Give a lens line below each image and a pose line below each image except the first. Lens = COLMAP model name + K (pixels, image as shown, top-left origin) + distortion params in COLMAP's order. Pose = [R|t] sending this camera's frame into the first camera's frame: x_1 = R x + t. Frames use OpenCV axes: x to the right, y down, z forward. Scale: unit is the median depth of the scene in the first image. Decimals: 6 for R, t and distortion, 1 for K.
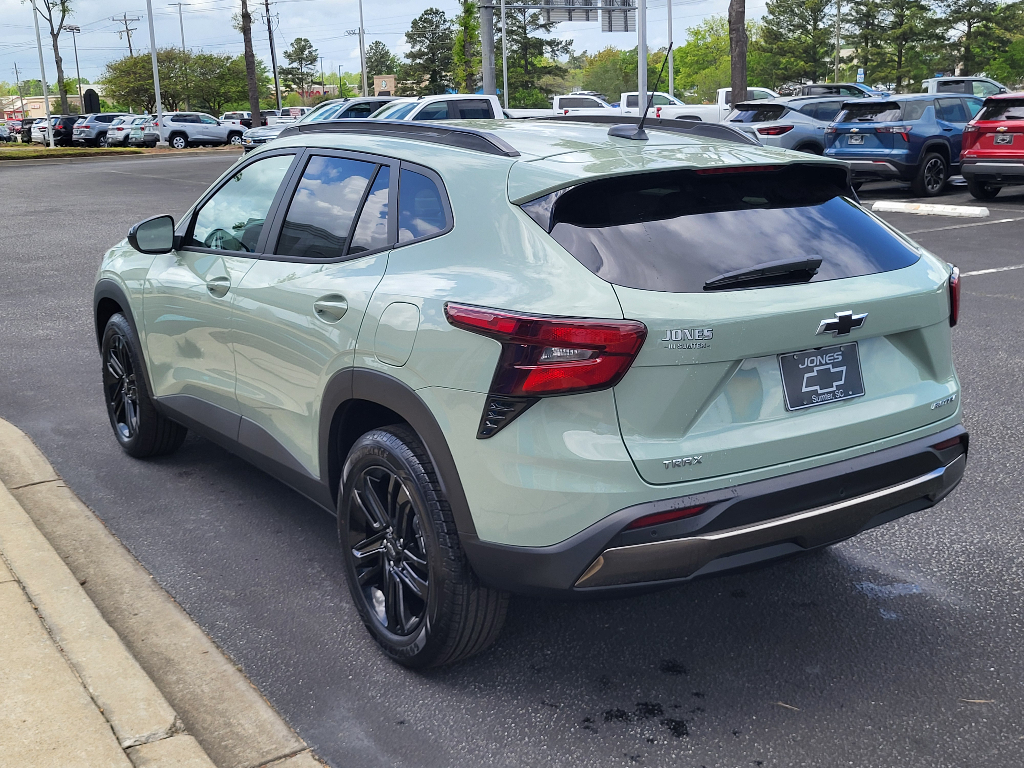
lens RADIAL K [[1161.8, 0, 512.0], [0, 1161.8, 384.0], [0, 0, 1]] dist [0.023990, 0.017852]
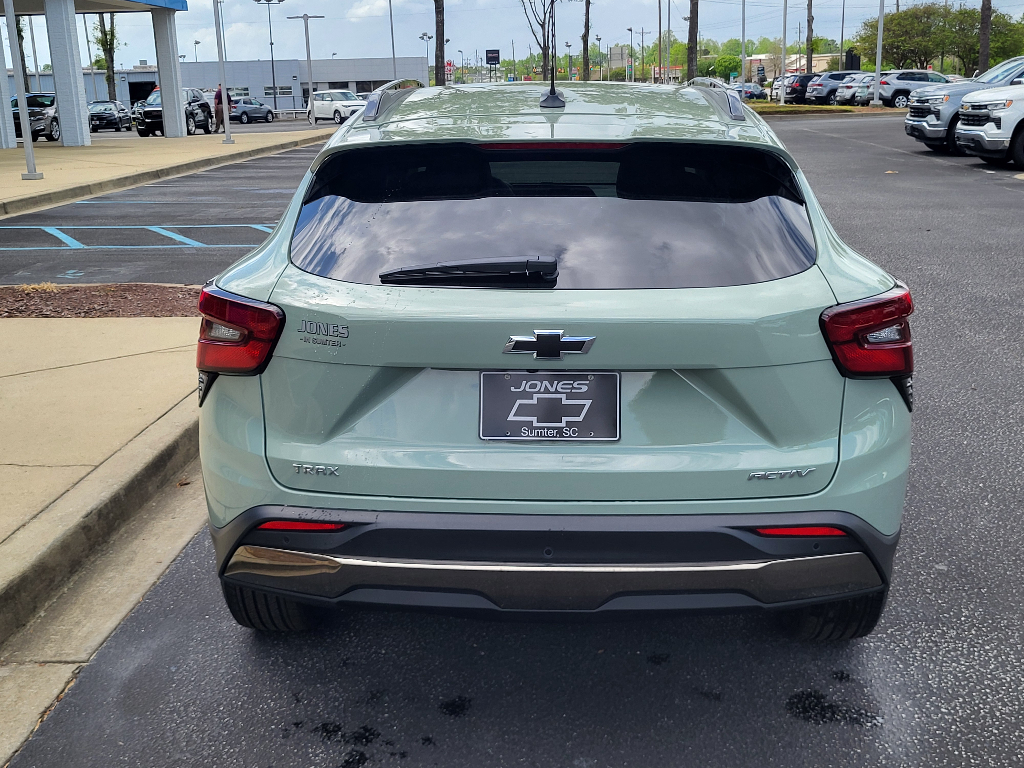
lens RADIAL K [[1161.8, 0, 512.0], [0, 1161.8, 384.0], [0, 0, 1]] dist [0.023990, 0.017852]
pose [[0.807177, 0.160522, -0.568065, 0.640914], [-0.141152, 0.986886, 0.078305, -0.074651], [0.573185, 0.016978, 0.819250, 0.295682]]
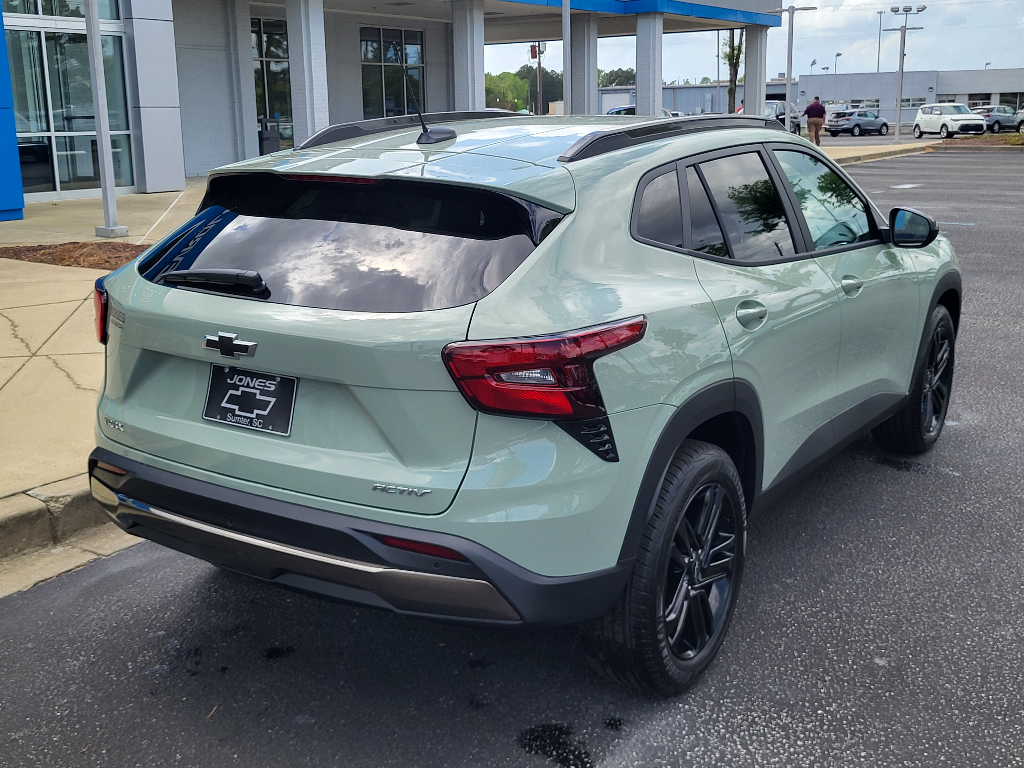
lens RADIAL K [[1161.1, 0, 497.1], [0, 1161.1, 366.9], [0, 0, 1]] dist [0.019726, 0.017888]
pose [[0.391954, 0.226869, -0.891573, 1.084706], [-0.214952, 0.964877, 0.151025, -0.200308], [0.894521, 0.132450, 0.426953, 0.704831]]
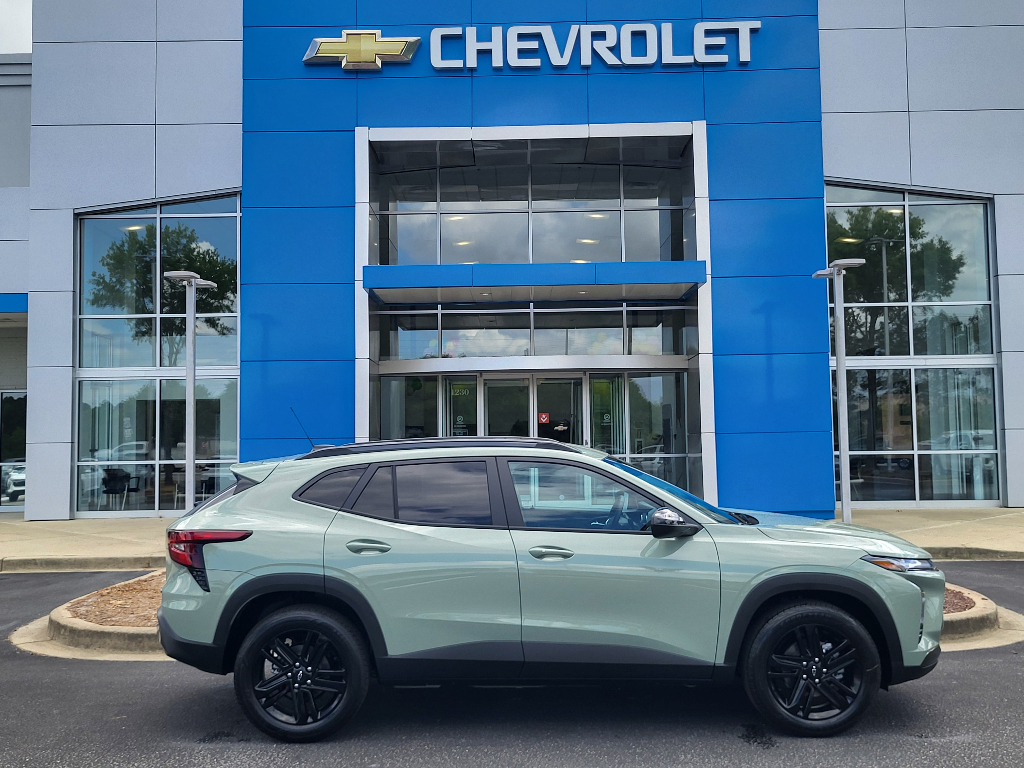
lens RADIAL K [[1161.8, 0, 512.0], [0, 1161.8, 384.0], [0, 0, 1]] dist [0.023990, 0.017852]
pose [[-0.561499, -0.003586, -0.827469, 1.640338], [-0.162689, 0.980951, 0.106146, -0.621991], [0.811327, 0.194221, -0.551387, 2.494858]]
